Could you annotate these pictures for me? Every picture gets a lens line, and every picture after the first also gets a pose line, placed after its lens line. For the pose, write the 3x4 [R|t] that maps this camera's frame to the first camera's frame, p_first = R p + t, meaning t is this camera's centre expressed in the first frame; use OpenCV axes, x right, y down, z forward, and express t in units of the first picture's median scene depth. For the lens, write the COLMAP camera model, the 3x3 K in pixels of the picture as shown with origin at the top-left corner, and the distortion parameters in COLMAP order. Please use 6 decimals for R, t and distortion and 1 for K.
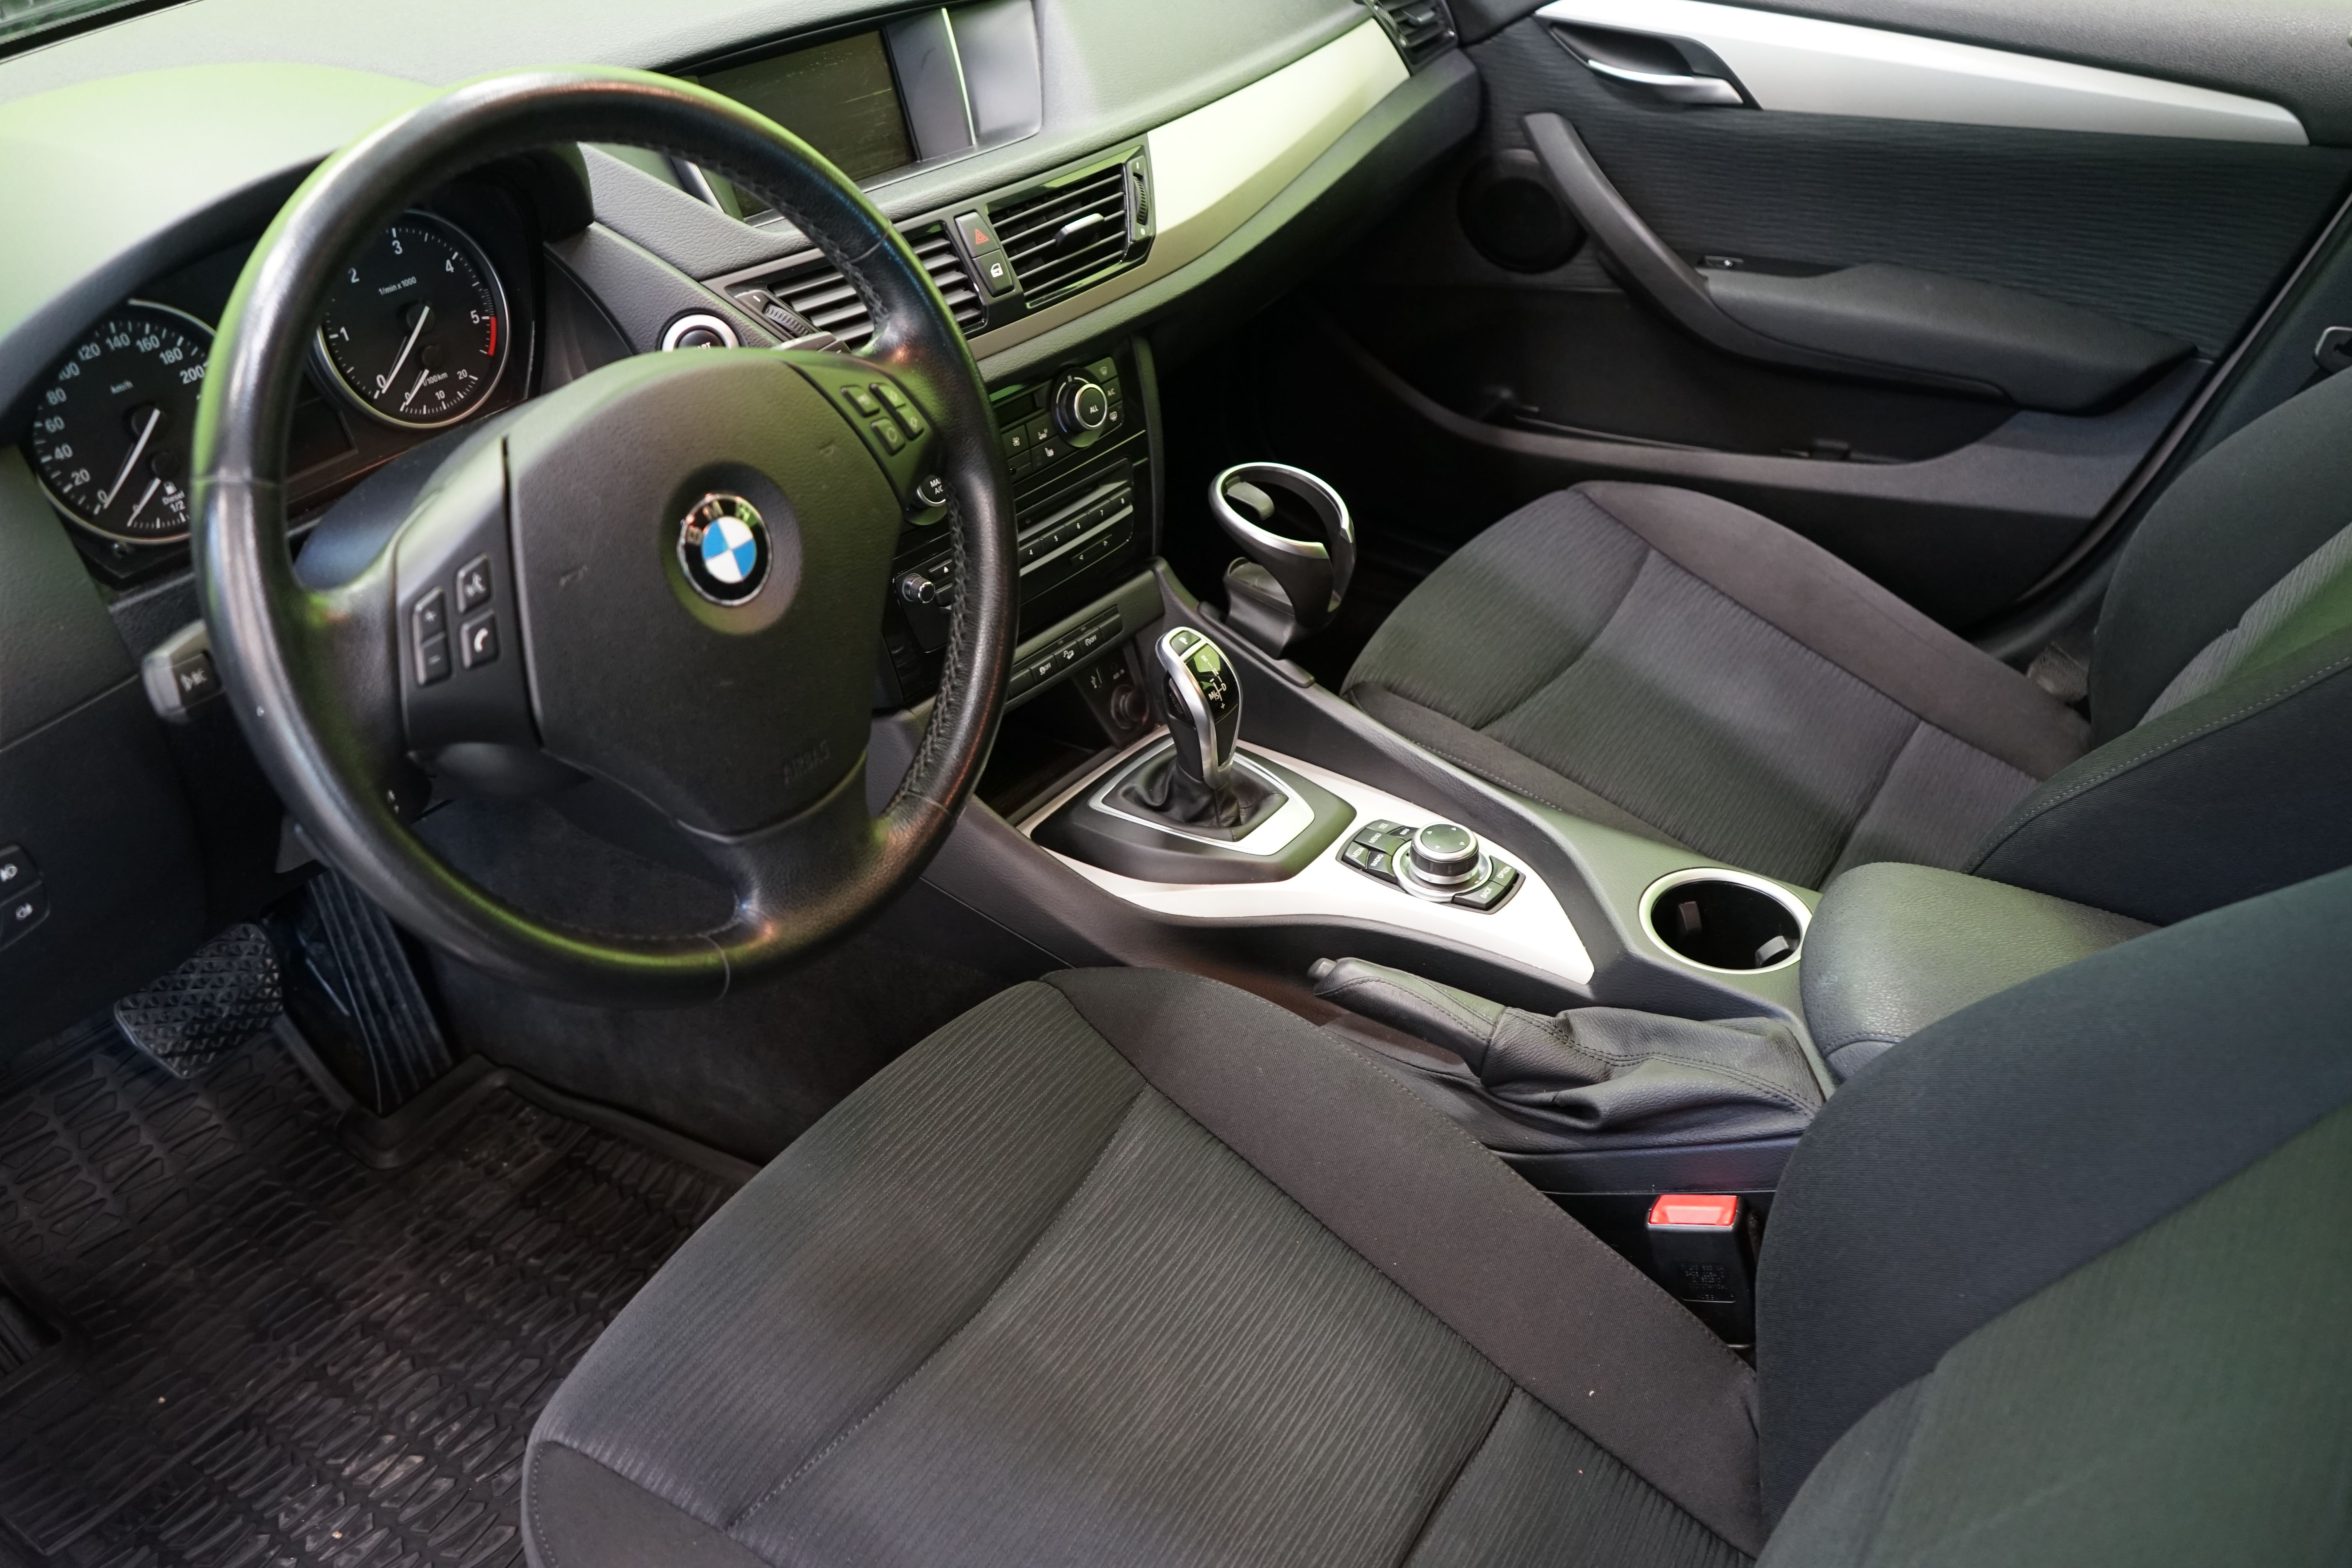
lens RADIAL K [[1876.9, 0, 1176.0], [0, 1876.9, 784.0], [0, 0, 1]] dist [-0.001179, 0.010760]
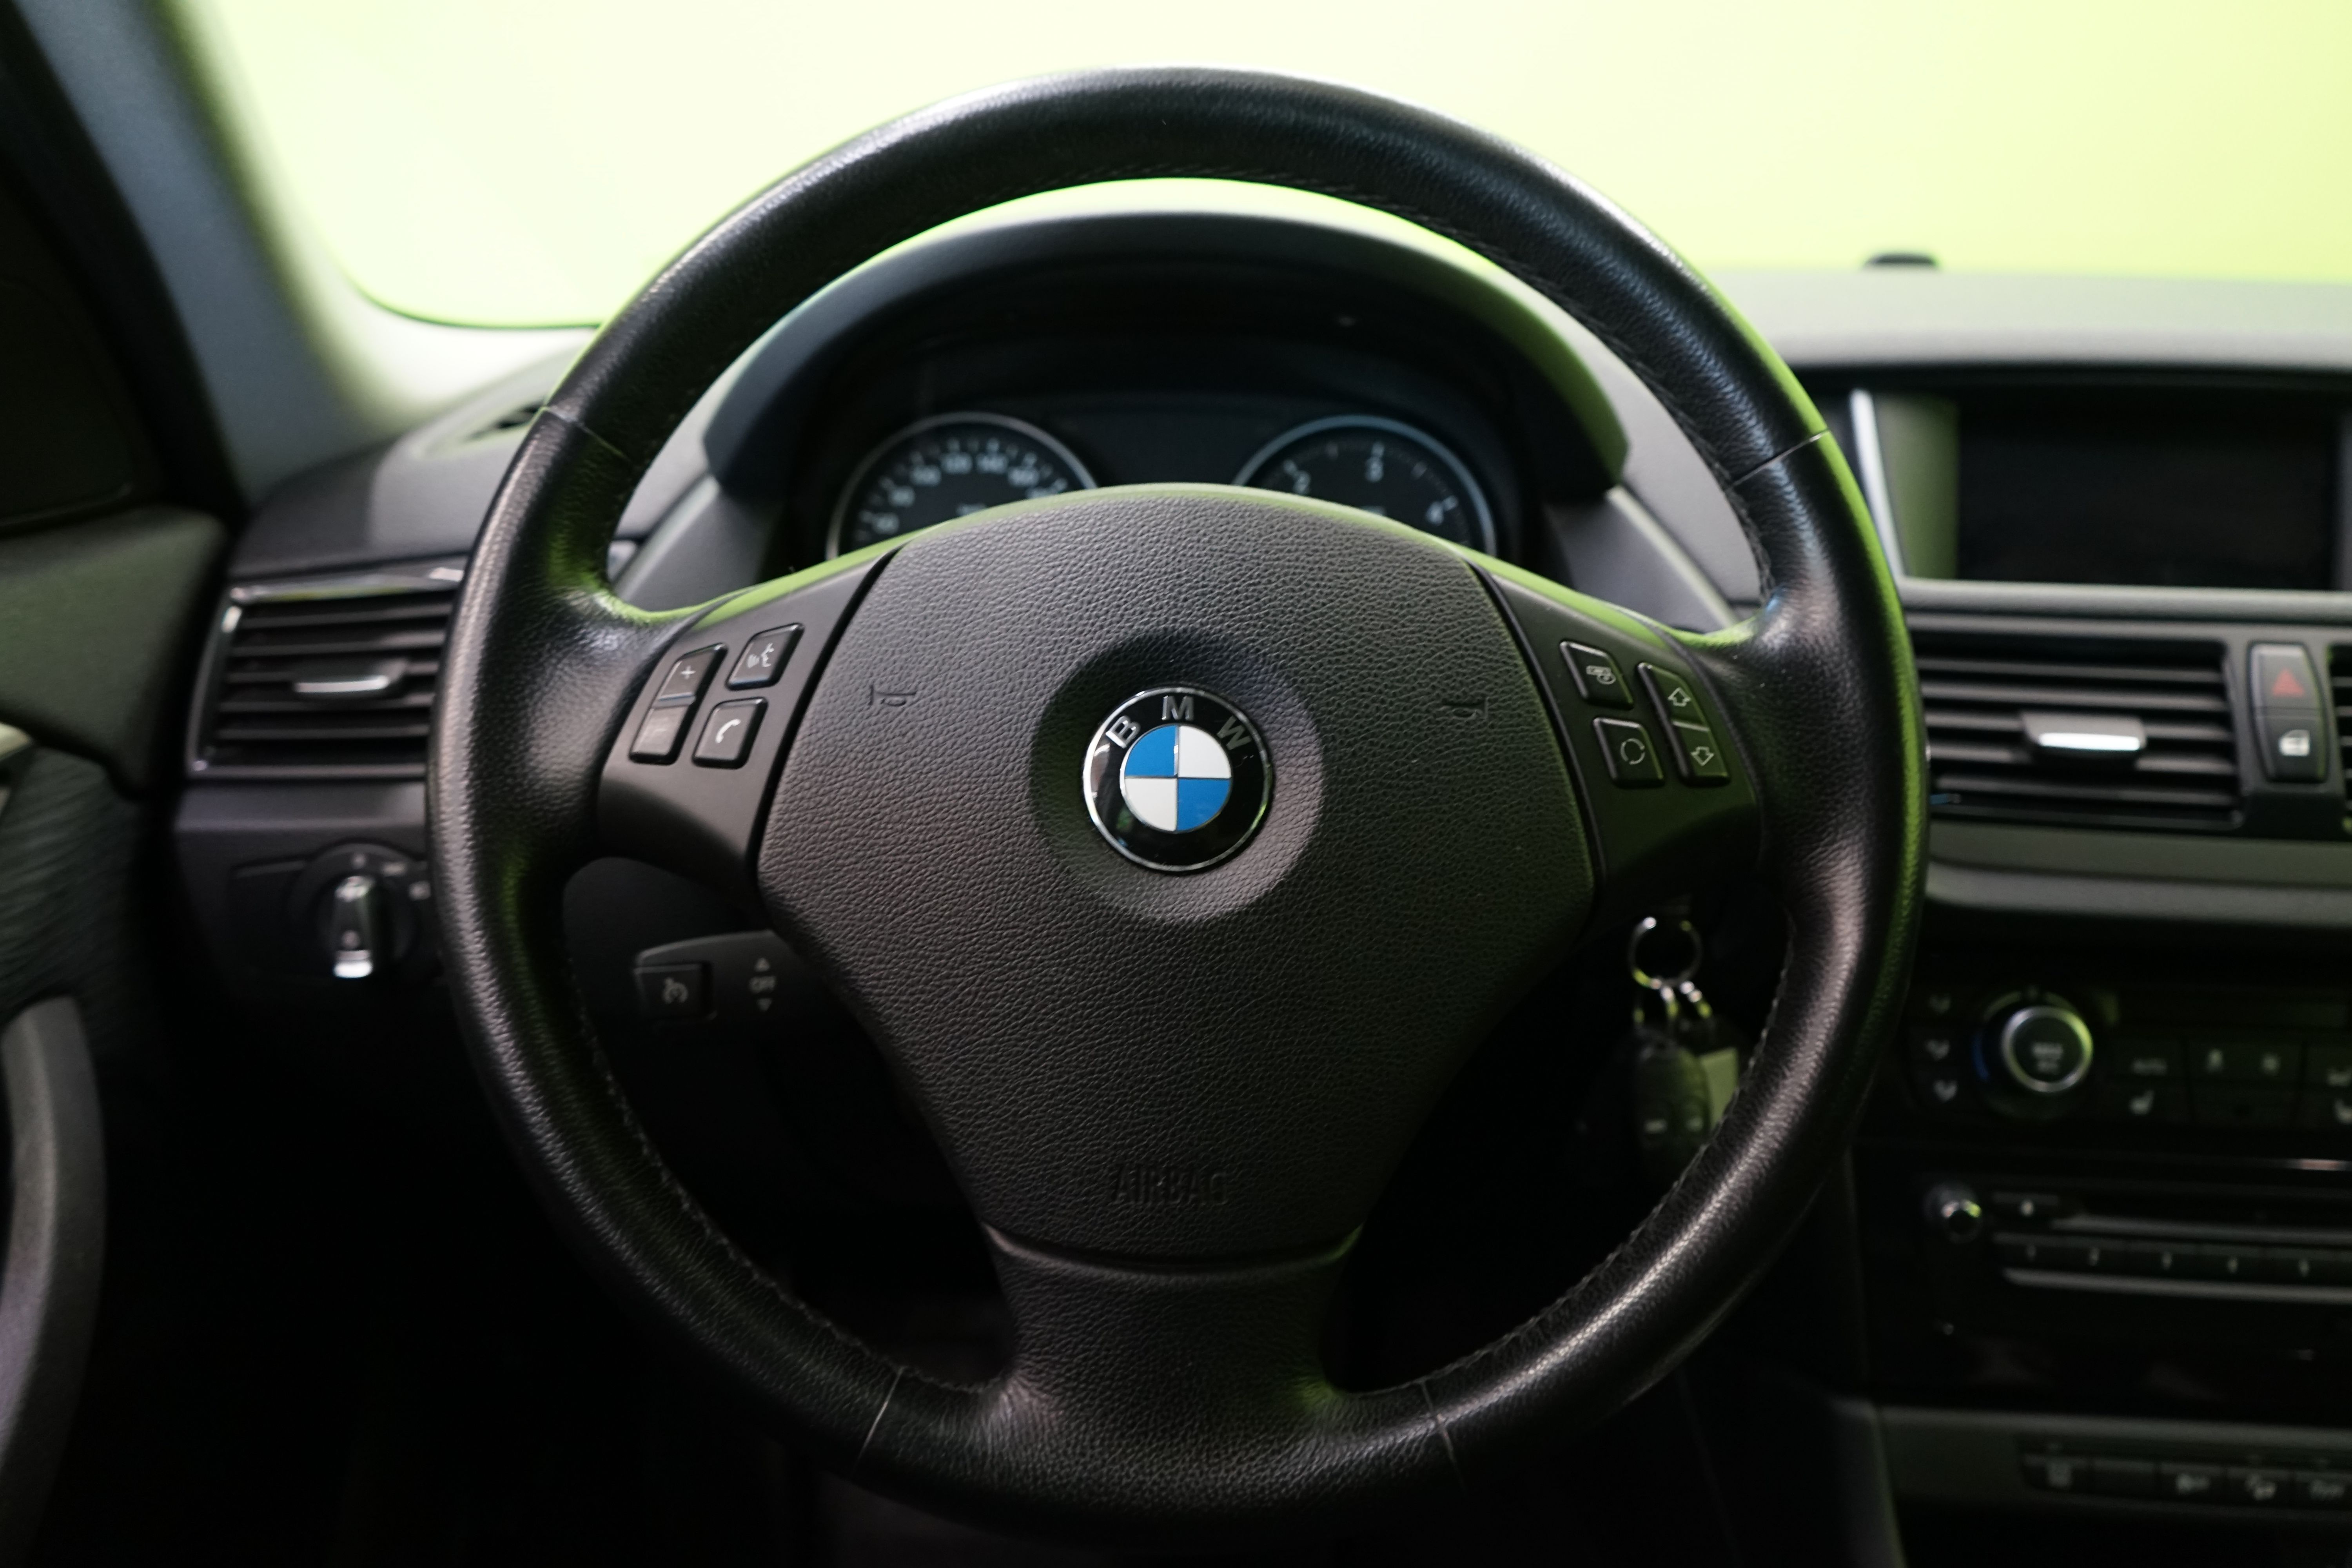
lens RADIAL K [[1913.6, 0, 1176.0], [0, 1913.6, 784.0], [0, 0, 1]] dist [-0.010133, 0.007871]
pose [[0.573204, 0.226576, -0.787464, 0.160151], [-0.485824, 0.867856, -0.103930, -0.041468], [0.659857, 0.442142, 0.607535, 0.432140]]
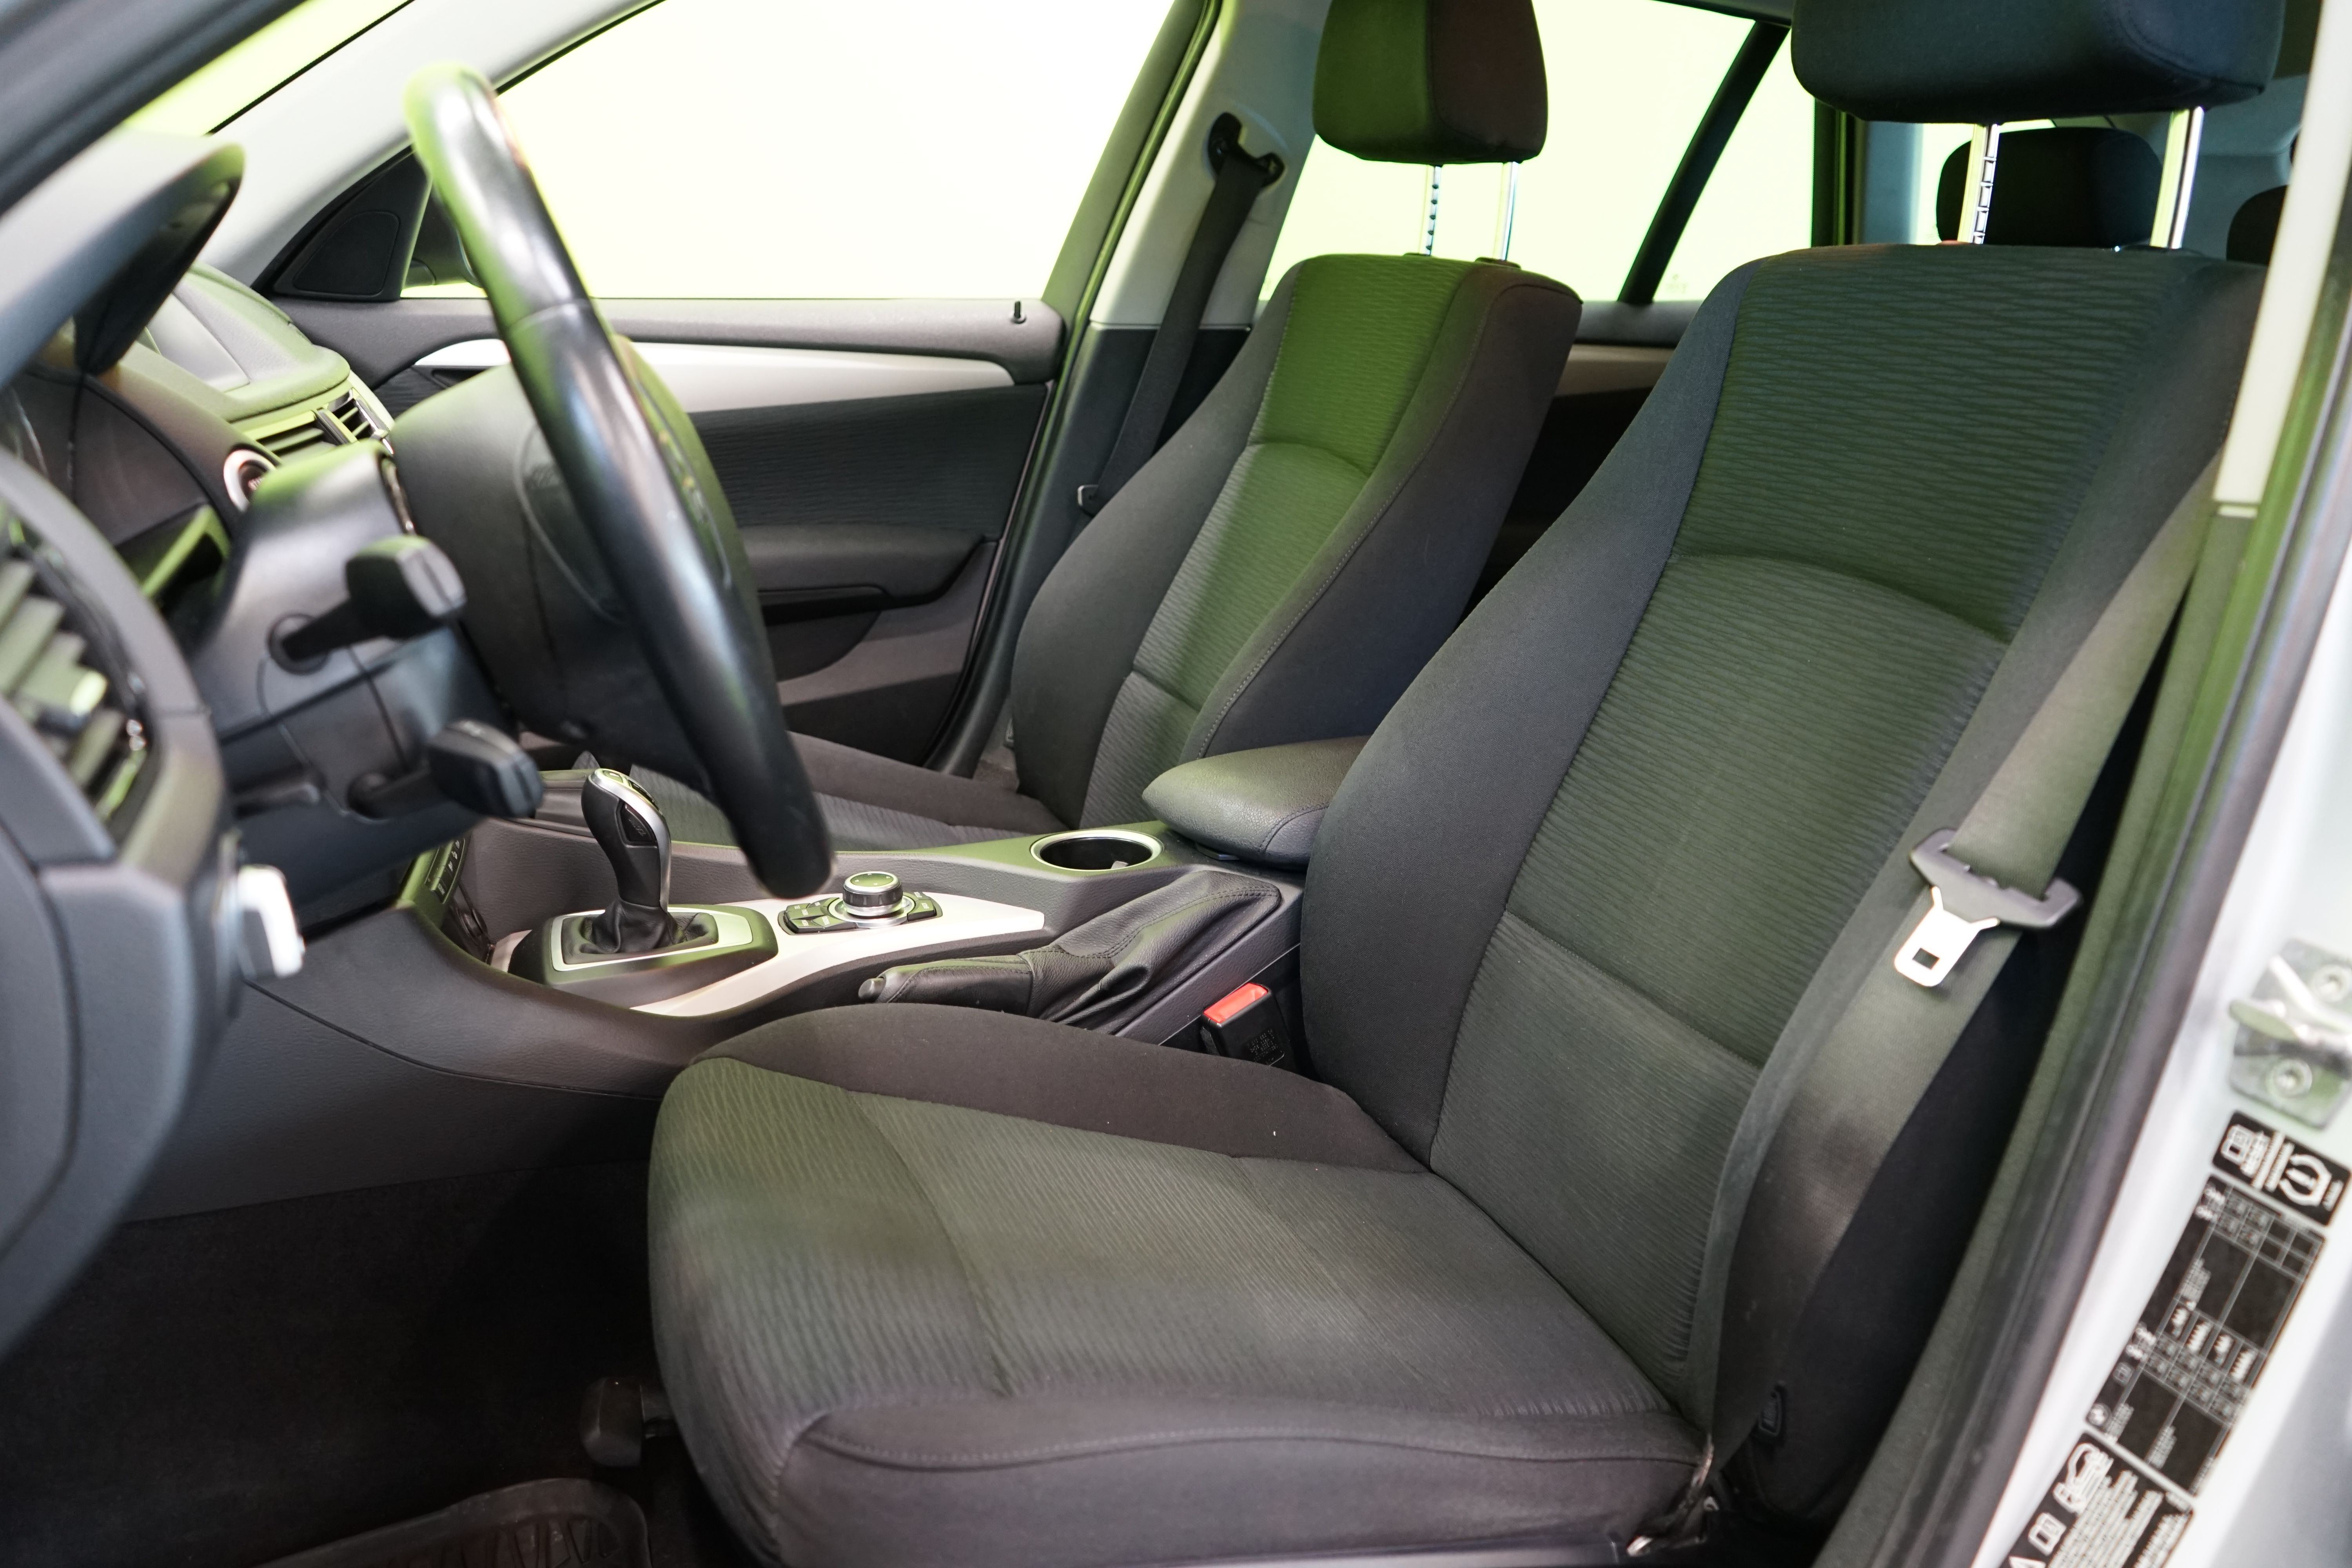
lens RADIAL K [[1913.6, 0, 1176.0], [0, 1913.6, 784.0], [0, 0, 1]] dist [-0.010133, 0.007871]
pose [[0.594314, -0.199956, 0.778979, -0.663651], [0.433193, 0.895671, -0.100591, 0.177656], [-0.677595, 0.397230, 0.618929, 0.110629]]
